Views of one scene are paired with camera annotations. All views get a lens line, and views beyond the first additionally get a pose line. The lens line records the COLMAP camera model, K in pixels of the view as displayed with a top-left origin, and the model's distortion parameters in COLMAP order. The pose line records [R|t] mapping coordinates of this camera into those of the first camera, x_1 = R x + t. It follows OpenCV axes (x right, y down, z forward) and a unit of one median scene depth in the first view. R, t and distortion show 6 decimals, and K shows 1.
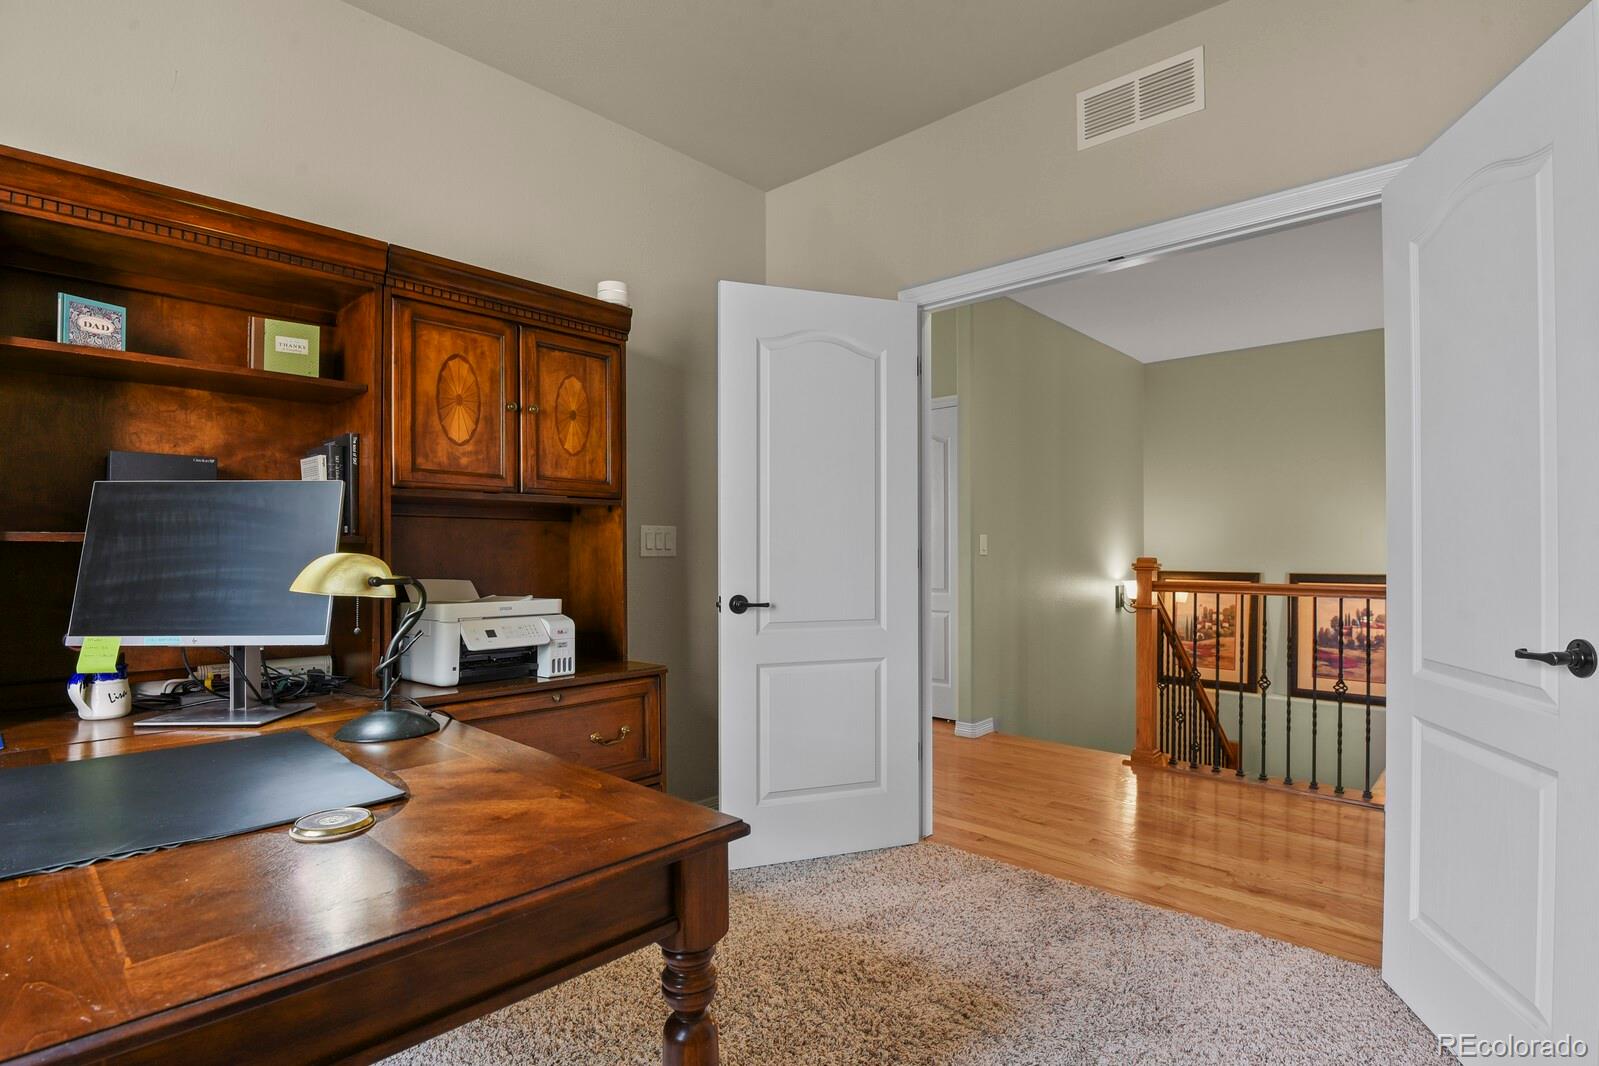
lens RADIAL K [[795.0, 0, 793.0], [0, 795.0, 540.9], [0, 0, 1]] dist [-0.023753, -0.004743]
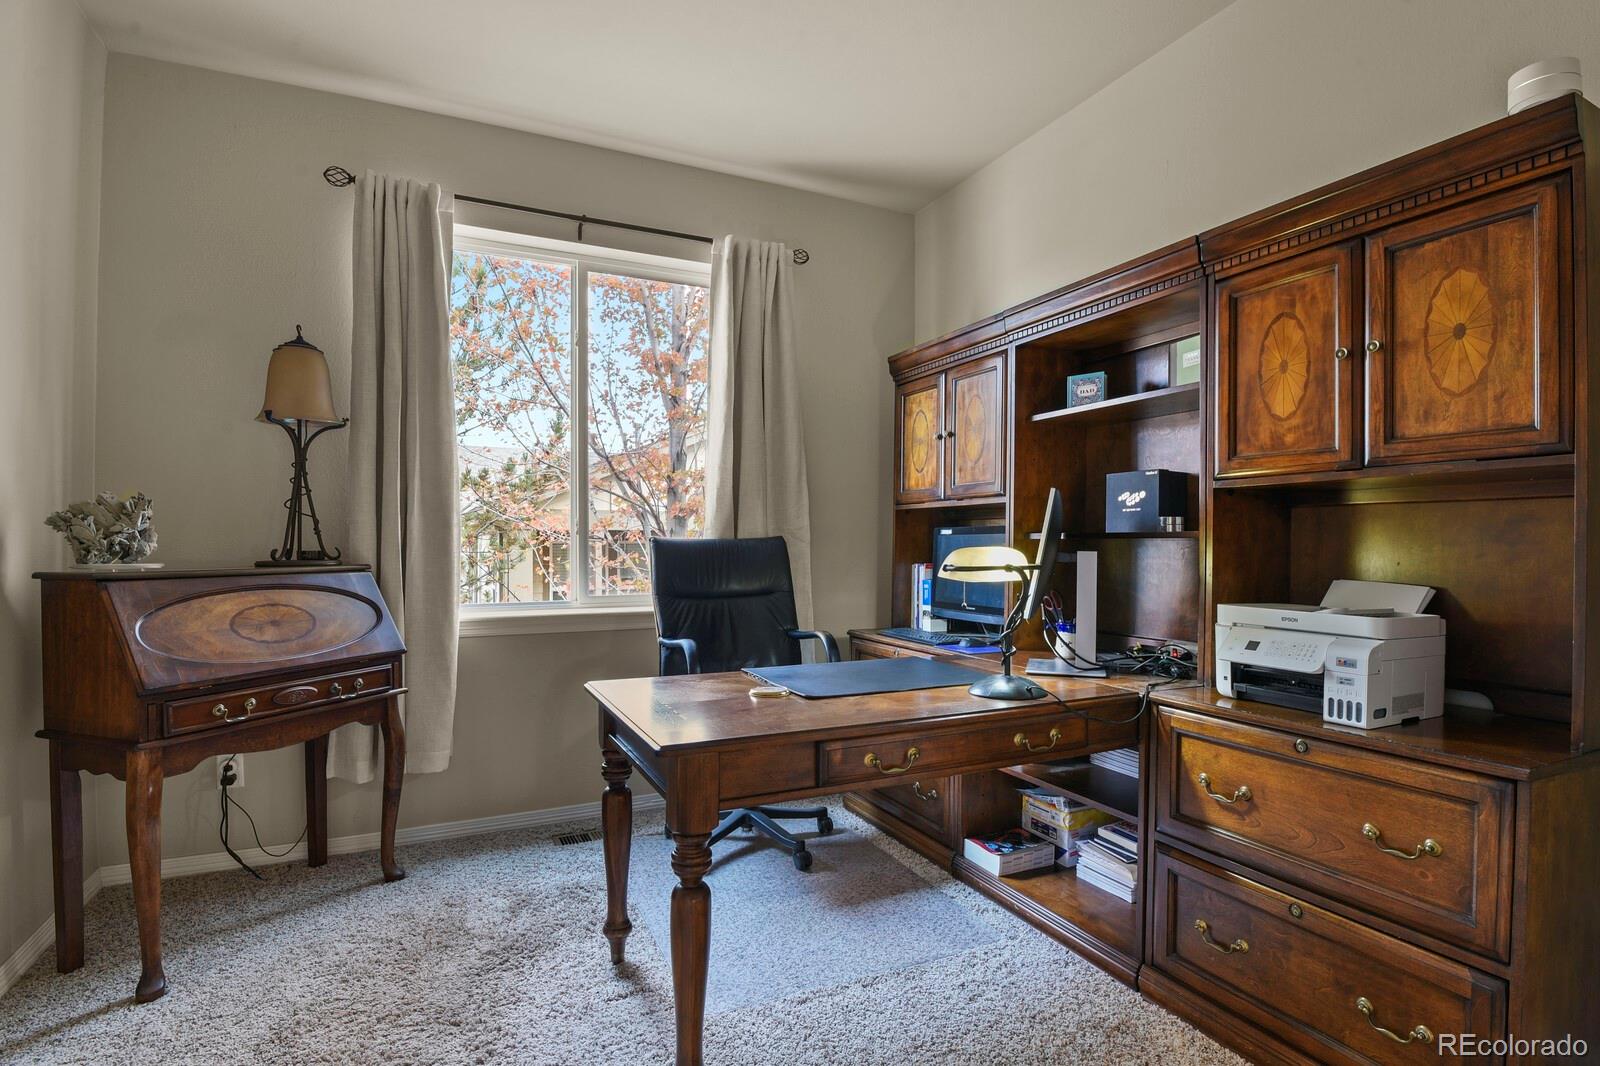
lens RADIAL K [[795.5, 0, 802.3], [0, 795.5, 542.5], [0, 0, 1]] dist [-0.023753, -0.004743]
pose [[-0.362663, -0.002468, -0.931917, 0.525284], [0.005672, 0.999972, -0.004856, 0.009366], [0.931903, -0.007047, -0.362639, 0.801022]]
